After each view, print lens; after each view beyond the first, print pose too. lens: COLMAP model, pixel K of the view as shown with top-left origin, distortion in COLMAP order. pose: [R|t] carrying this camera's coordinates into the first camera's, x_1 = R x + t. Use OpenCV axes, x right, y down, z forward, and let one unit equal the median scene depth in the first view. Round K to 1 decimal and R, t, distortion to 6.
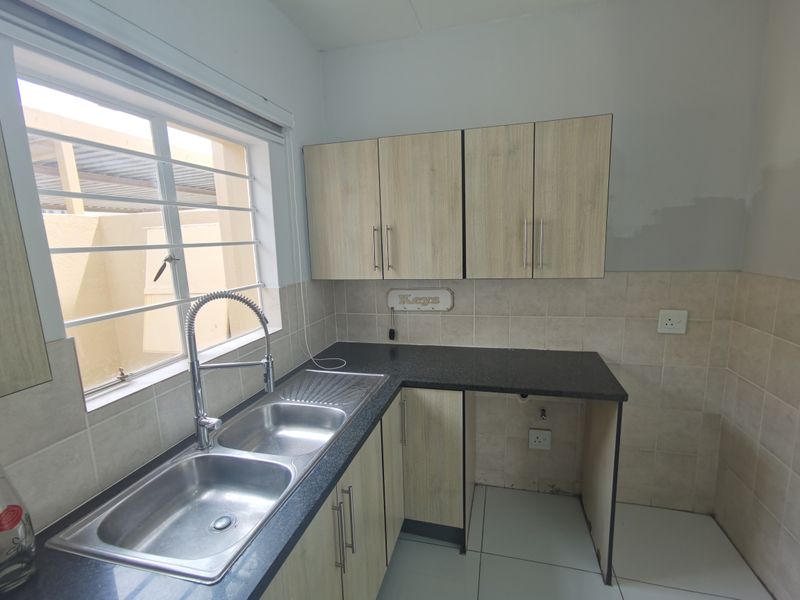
lens RADIAL K [[385.3, 0, 400.0], [0, 385.3, 300.0], [0, 0, 1]] dist [-0.054809, 0.046563]
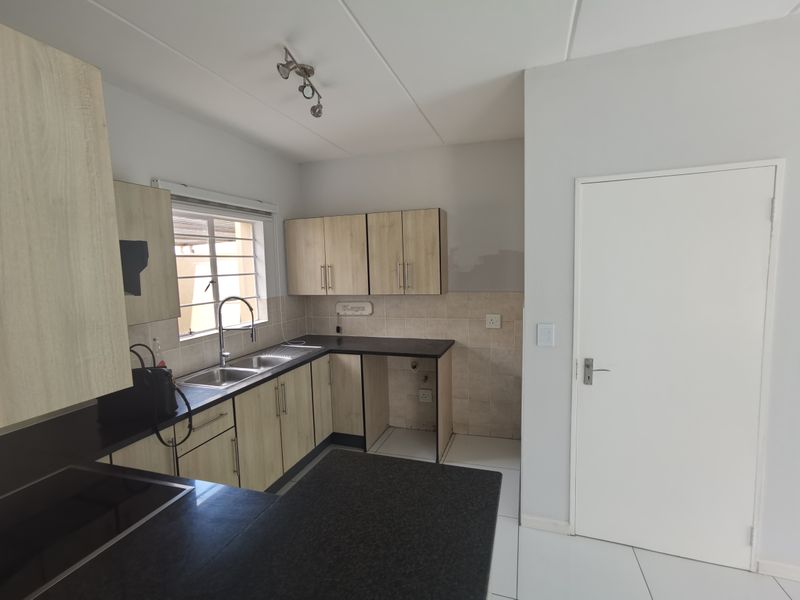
lens RADIAL K [[385.3, 0, 400.0], [0, 385.3, 300.0], [0, 0, 1]] dist [-0.054809, 0.046563]
pose [[0.998454, 0.011194, -0.054444, 0.411596], [-0.014862, 0.997612, -0.067444, 0.088289], [0.053559, 0.068149, 0.996236, -0.774427]]
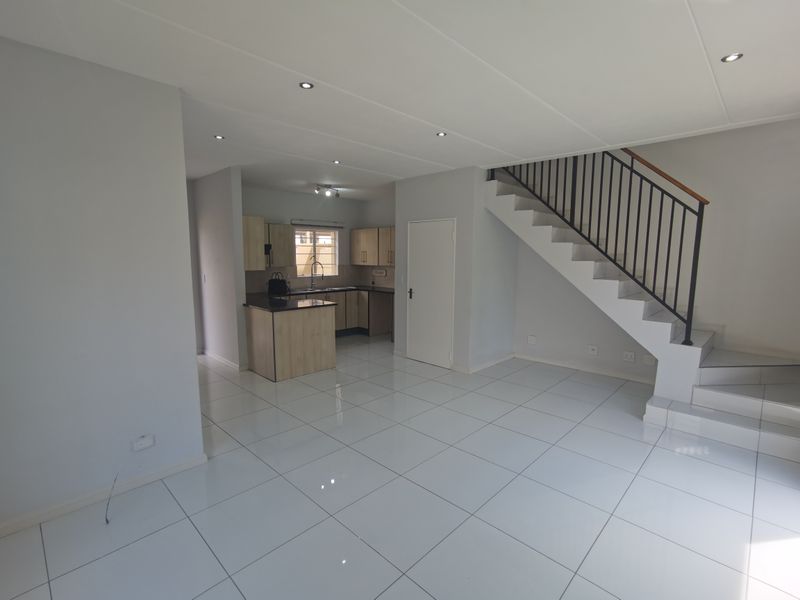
lens RADIAL K [[385.3, 0, 400.0], [0, 385.3, 300.0], [0, 0, 1]] dist [-0.054809, 0.046563]
pose [[0.869992, 0.098027, -0.483223, 2.265971], [-0.115584, 0.993276, -0.006599, 0.289997], [0.479327, 0.061594, 0.875473, -2.254207]]
